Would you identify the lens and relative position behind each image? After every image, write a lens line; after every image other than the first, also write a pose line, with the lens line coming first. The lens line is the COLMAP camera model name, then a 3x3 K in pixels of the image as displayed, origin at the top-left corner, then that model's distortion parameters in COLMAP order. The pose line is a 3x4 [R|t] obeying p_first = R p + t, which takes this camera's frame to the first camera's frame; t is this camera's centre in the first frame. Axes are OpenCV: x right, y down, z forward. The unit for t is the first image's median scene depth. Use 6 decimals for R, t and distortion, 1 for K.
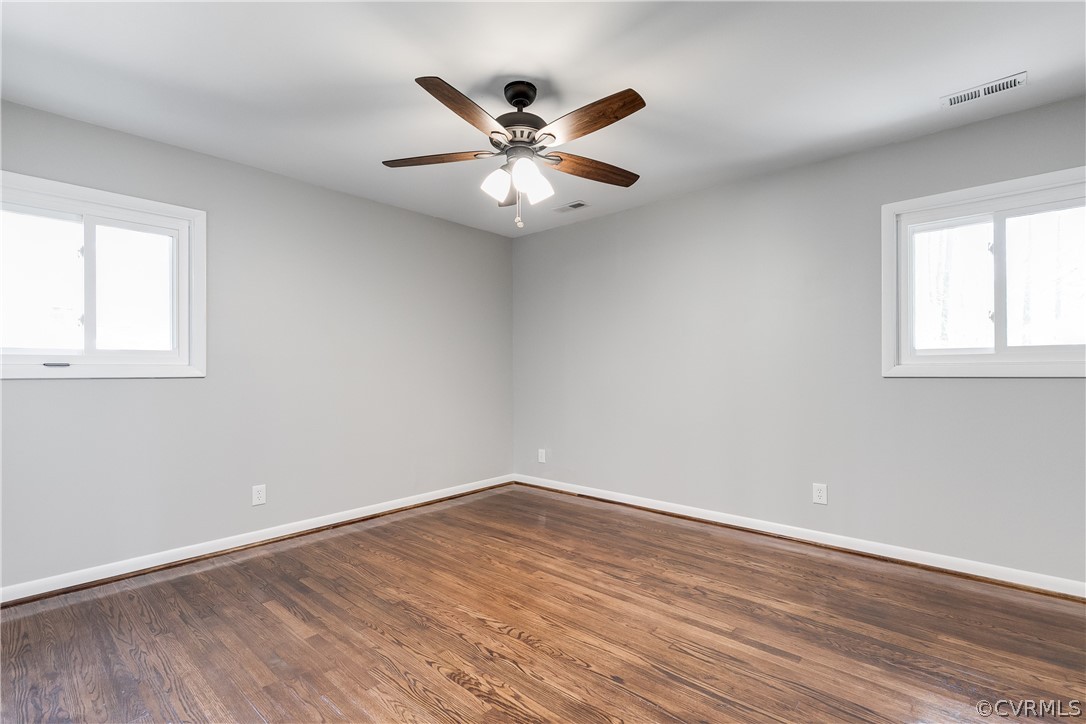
lens RADIAL K [[488.5, 0, 543.0], [0, 488.5, 362.0], [0, 0, 1]] dist [0.011276, 0.000273]
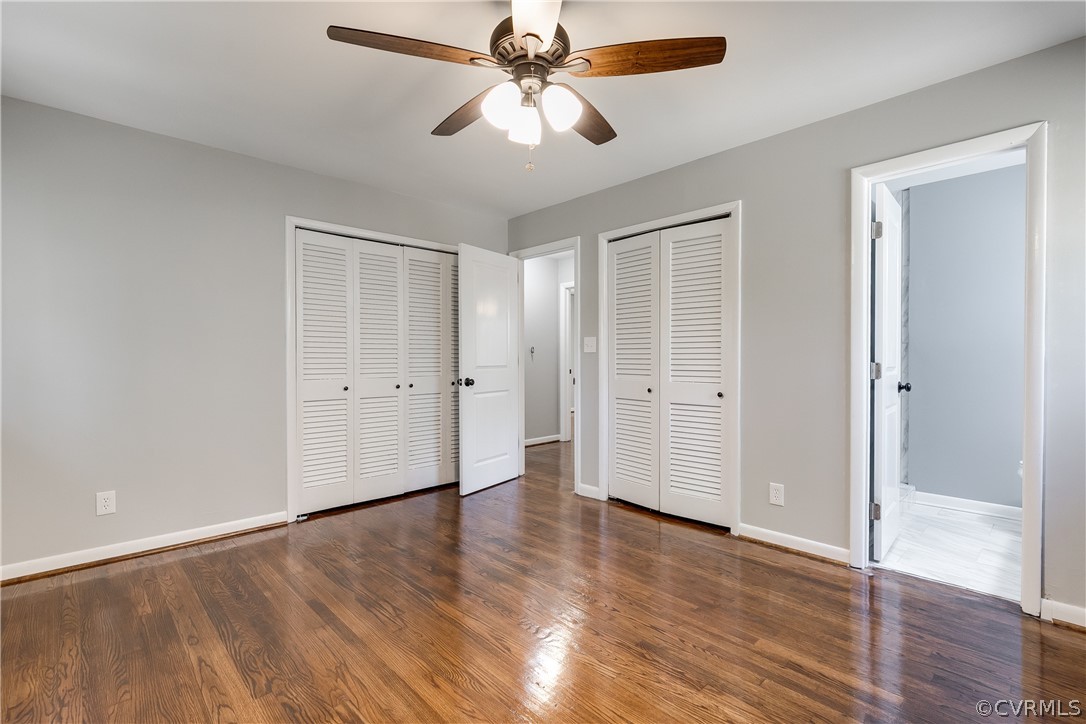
lens RADIAL K [[488.5, 0, 543.0], [0, 488.5, 362.0], [0, 0, 1]] dist [0.011276, 0.000273]
pose [[-0.996151, 0.005865, 0.087458, -0.142647], [0.005382, 0.999969, -0.005755, 0.022370], [-0.087489, -0.005262, -0.996152, 1.909997]]
